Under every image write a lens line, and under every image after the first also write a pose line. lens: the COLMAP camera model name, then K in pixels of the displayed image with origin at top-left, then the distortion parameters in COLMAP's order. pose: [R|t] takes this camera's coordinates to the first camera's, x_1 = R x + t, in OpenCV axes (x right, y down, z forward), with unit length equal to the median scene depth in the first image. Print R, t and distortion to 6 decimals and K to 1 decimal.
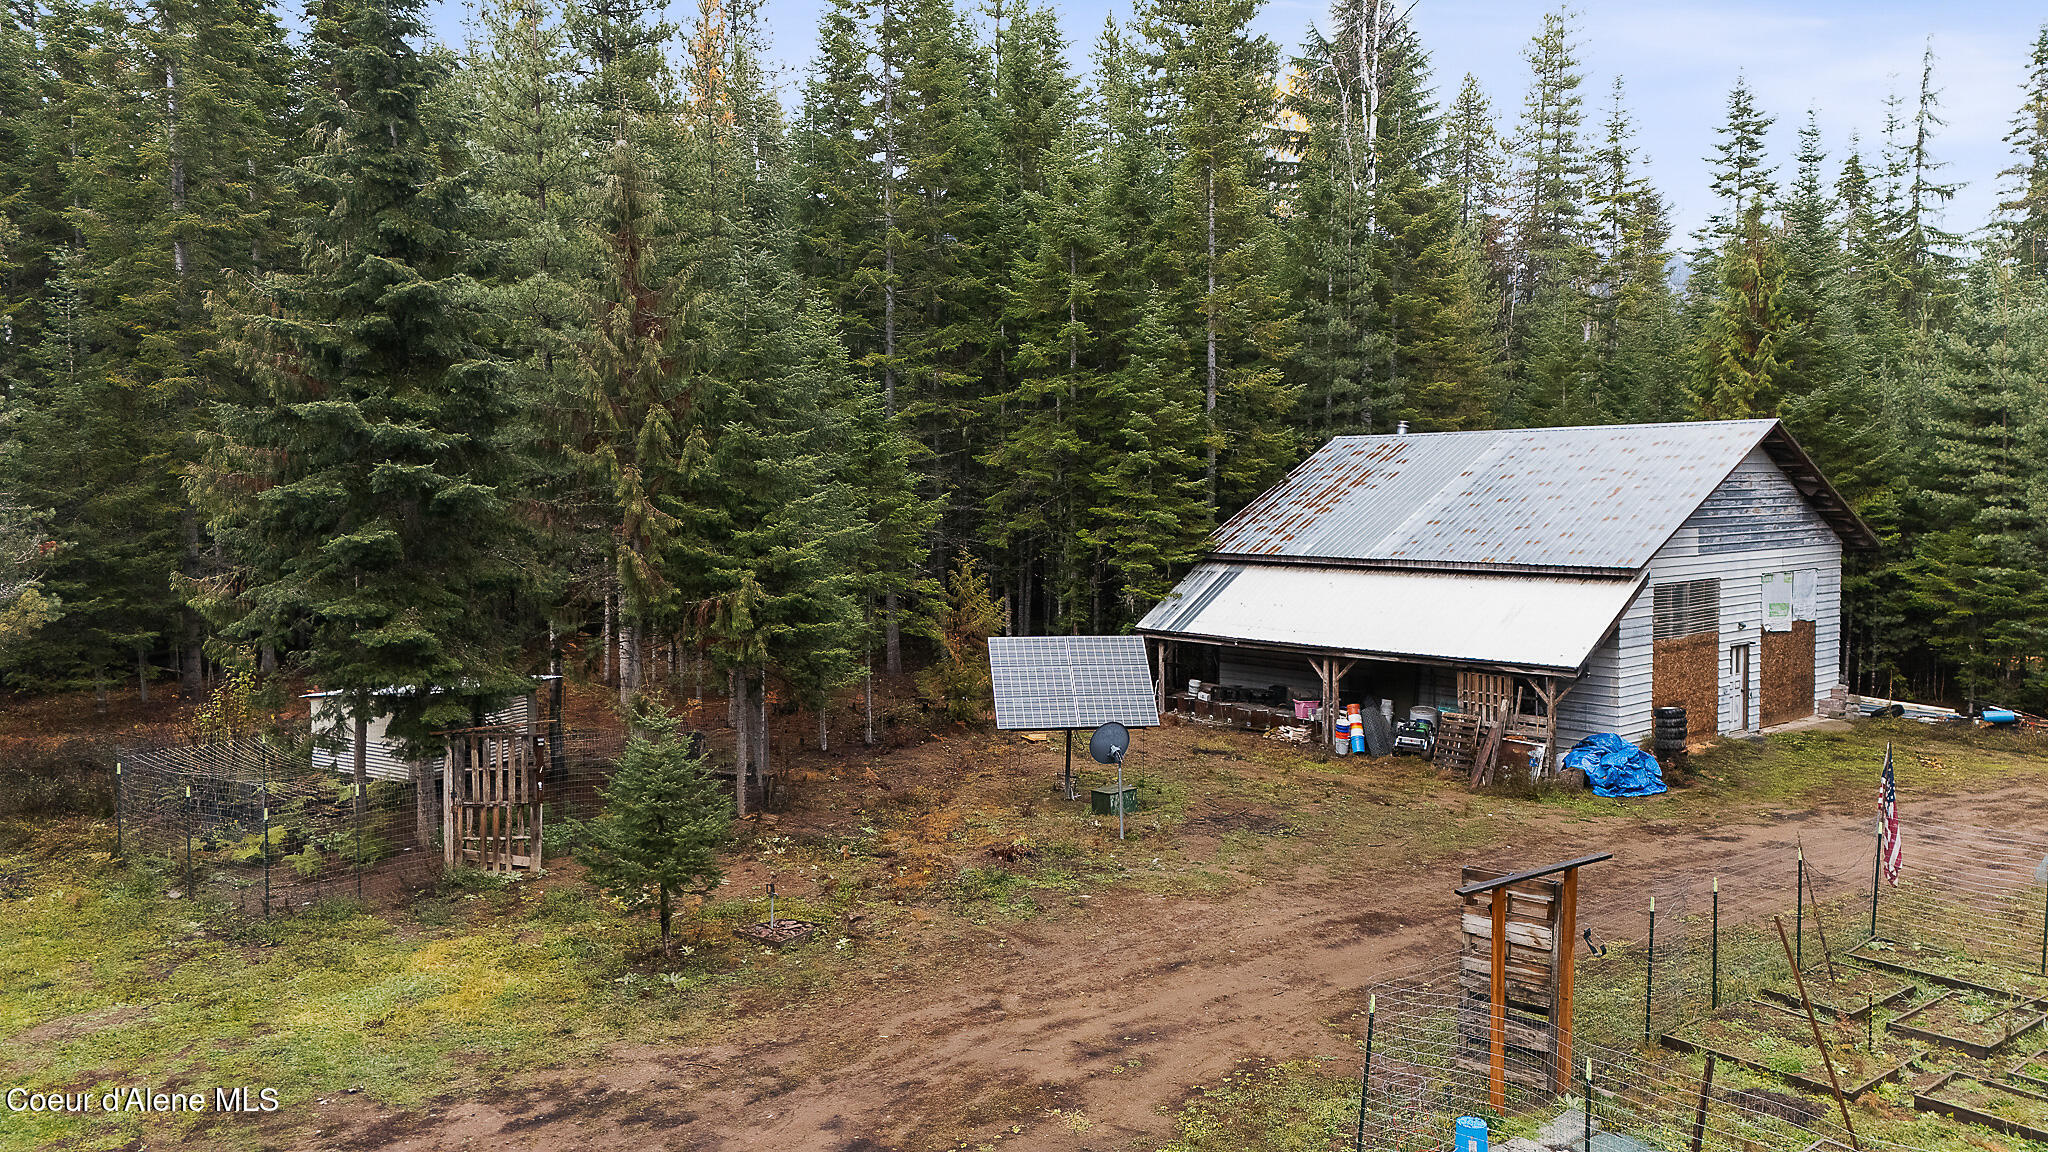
lens RADIAL K [[1424.0, 0, 1024.0], [0, 1424.0, 576.0], [0, 0, 1]] dist [0.025095, -0.022331]
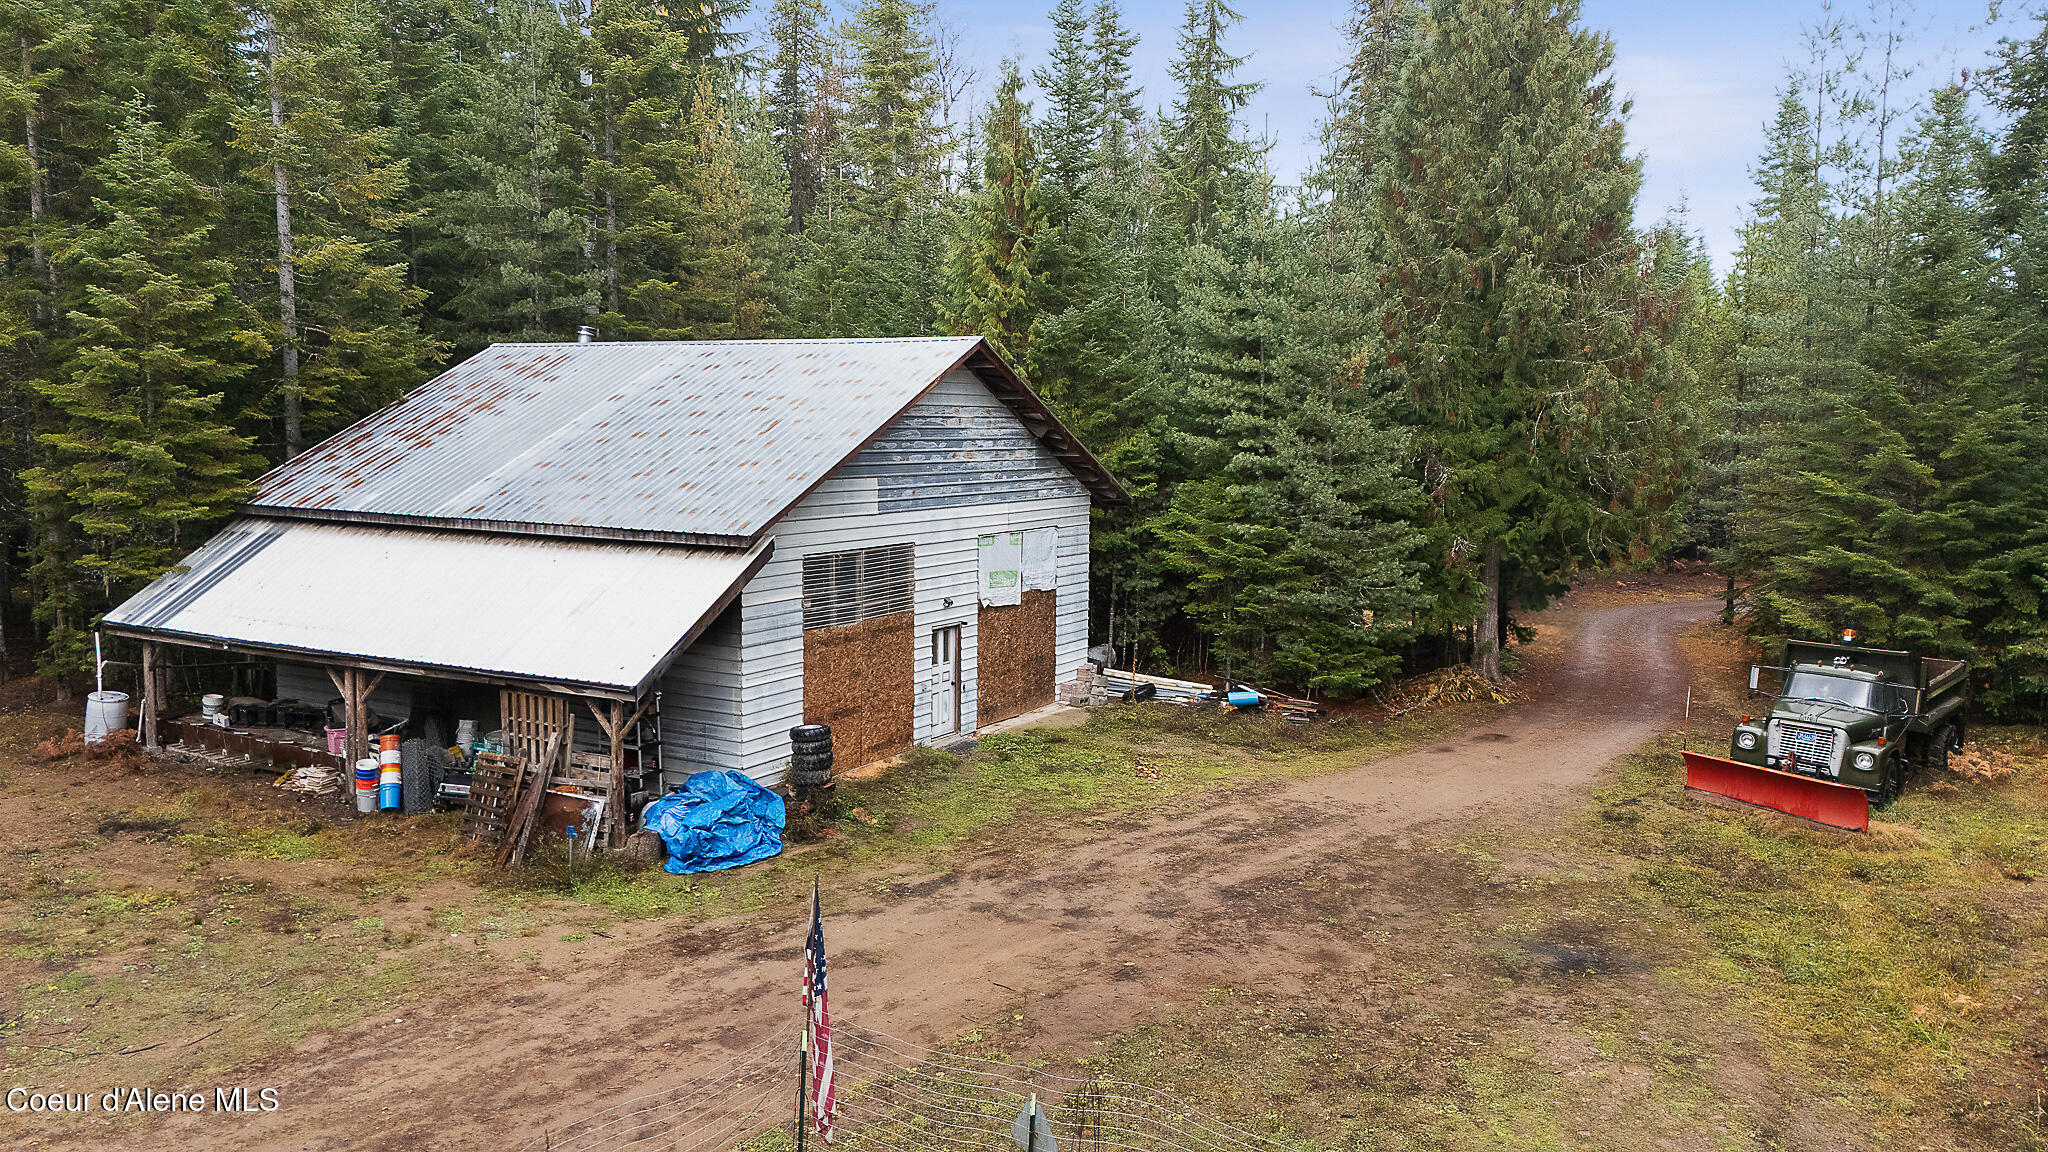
lens RADIAL K [[1417.6, 0, 1024.0], [0, 1417.6, 576.0], [0, 0, 1]] dist [0.100084, -0.081210]
pose [[0.939591, -0.018414, 0.341804, 0.260567], [0.002329, 0.998873, 0.047411, -0.015359], [-0.342291, -0.043751, 0.938575, 0.244001]]
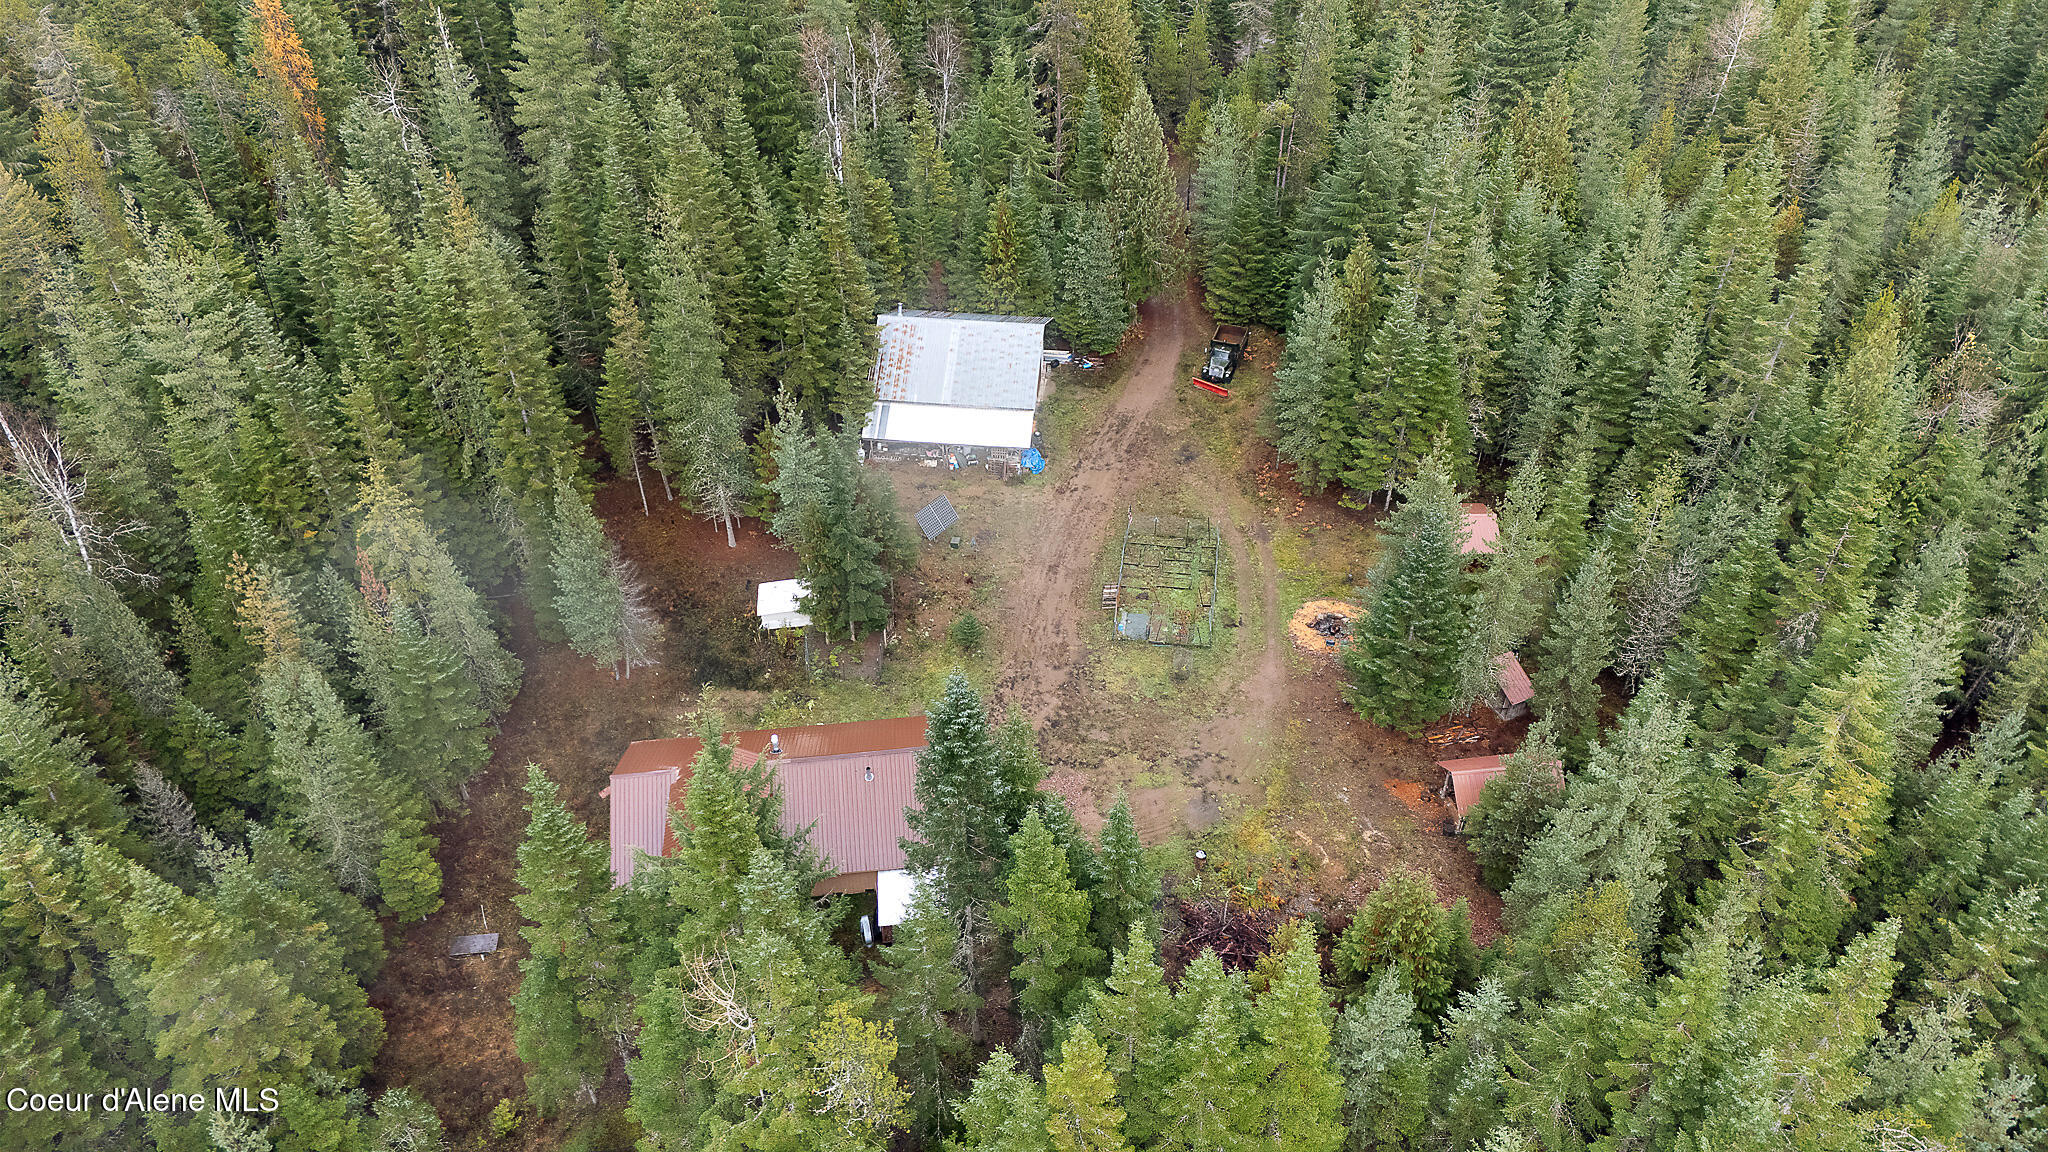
lens RADIAL K [[1424.0, 0, 1024.0], [0, 1424.0, 576.0], [0, 0, 1]] dist [0.025095, -0.022331]
pose [[0.720783, -0.448870, 0.528193, -1.432468], [0.028729, 0.780696, 0.624250, -1.631547], [-0.692565, -0.434774, 0.575608, -1.031438]]
